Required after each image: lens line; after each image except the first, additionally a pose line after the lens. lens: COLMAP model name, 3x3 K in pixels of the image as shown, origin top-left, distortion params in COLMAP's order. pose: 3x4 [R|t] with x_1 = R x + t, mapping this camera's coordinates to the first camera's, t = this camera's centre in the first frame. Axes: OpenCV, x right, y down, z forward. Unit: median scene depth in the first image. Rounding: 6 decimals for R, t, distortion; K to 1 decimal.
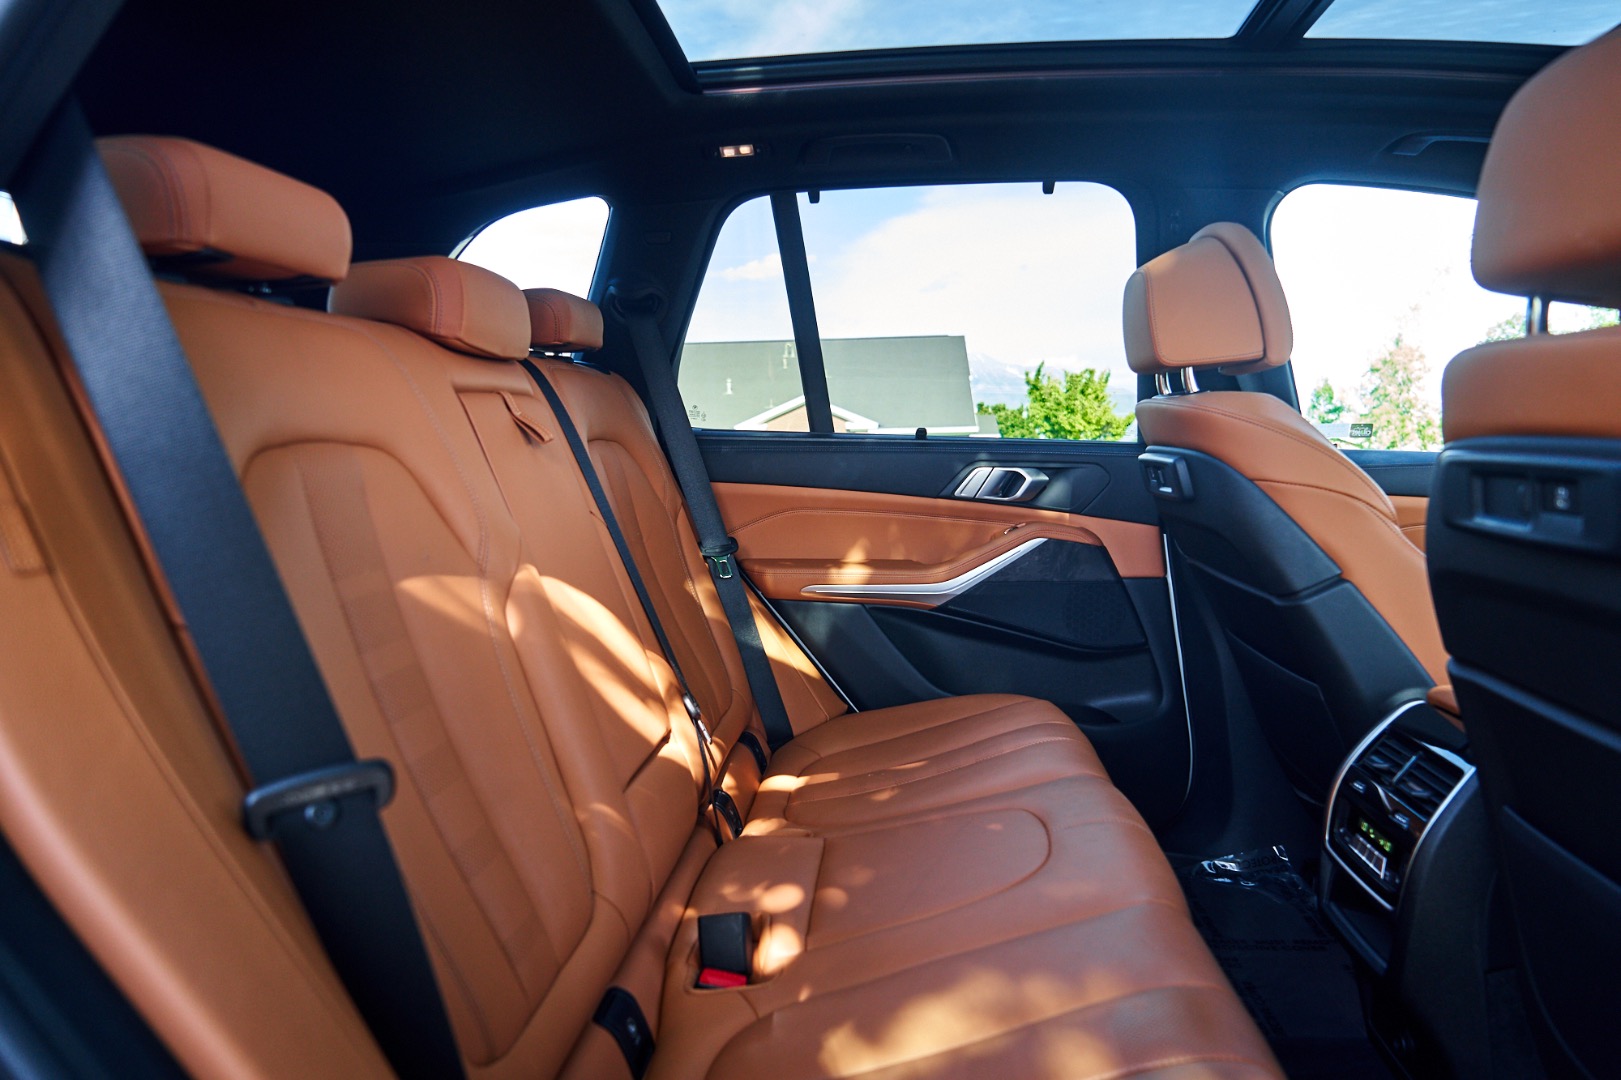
lens RADIAL K [[1113.2, 0, 814.3], [0, 1113.2, 540.2], [0, 0, 1]] dist [0.025740, -0.029343]
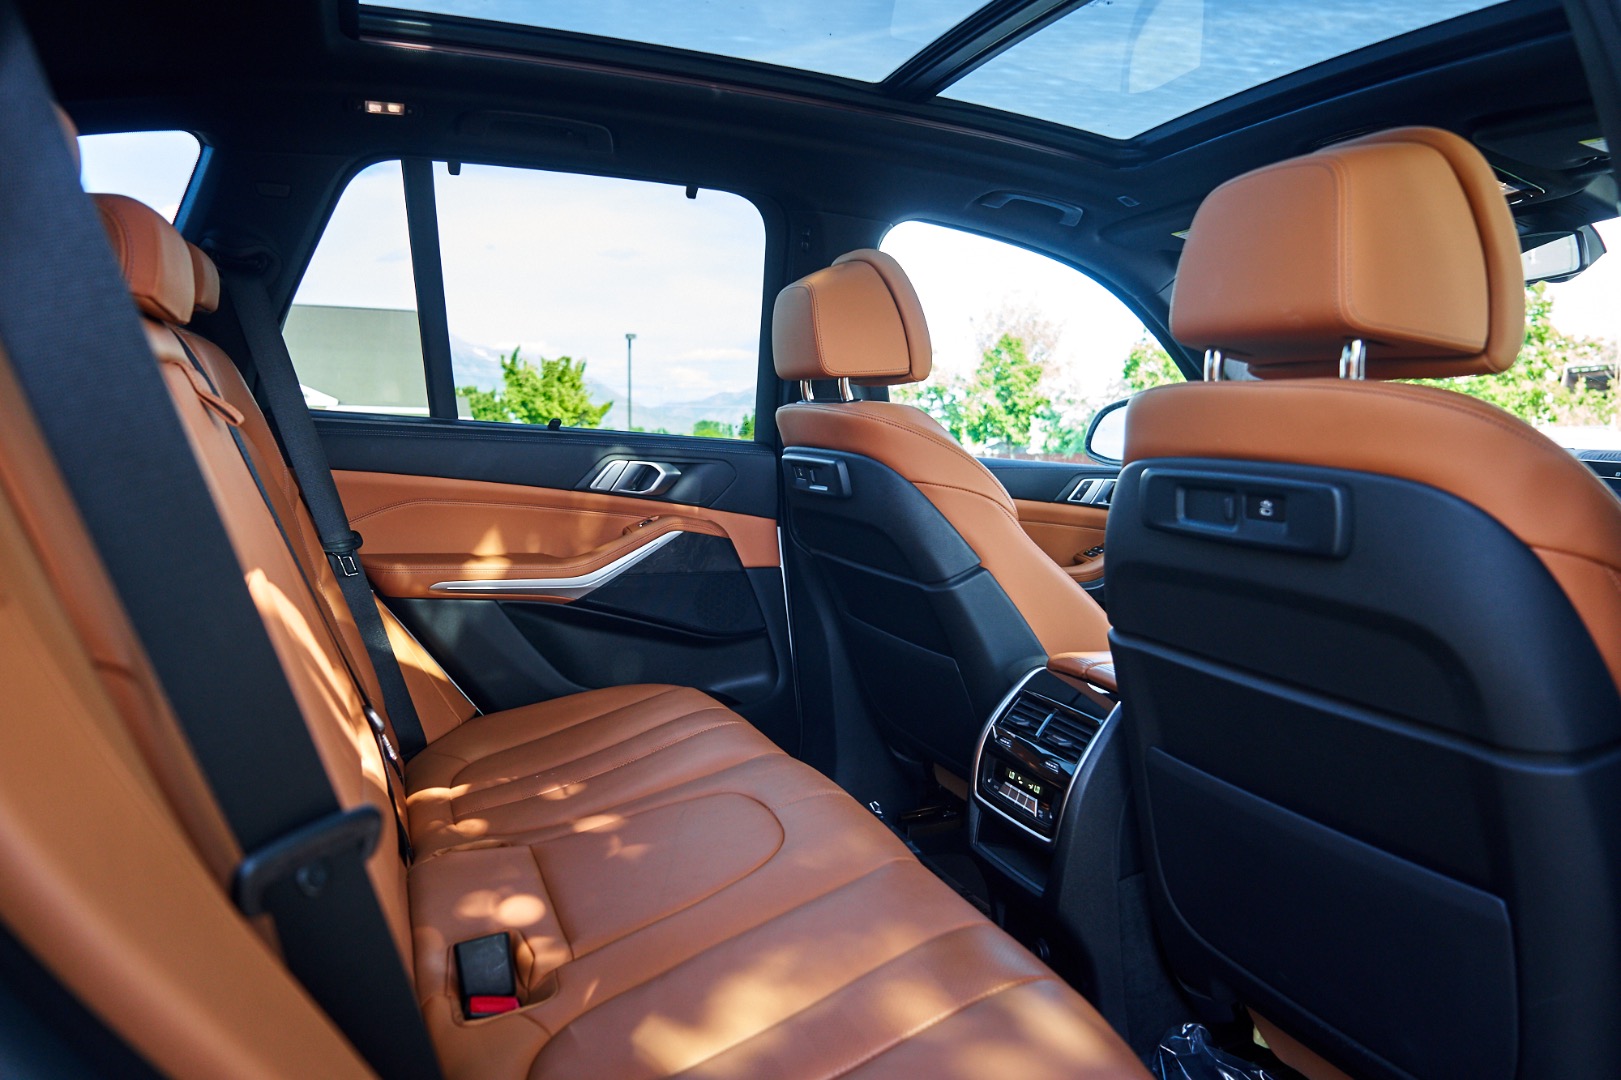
lens RADIAL K [[1113.2, 0, 809.3], [0, 1113.2, 538.8], [0, 0, 1]] dist [0.025740, -0.029343]
pose [[0.895106, -0.005142, 0.445823, -0.153437], [0.000380, 0.999942, 0.010771, -0.006076], [-0.445852, -0.009472, 0.895056, 0.022973]]
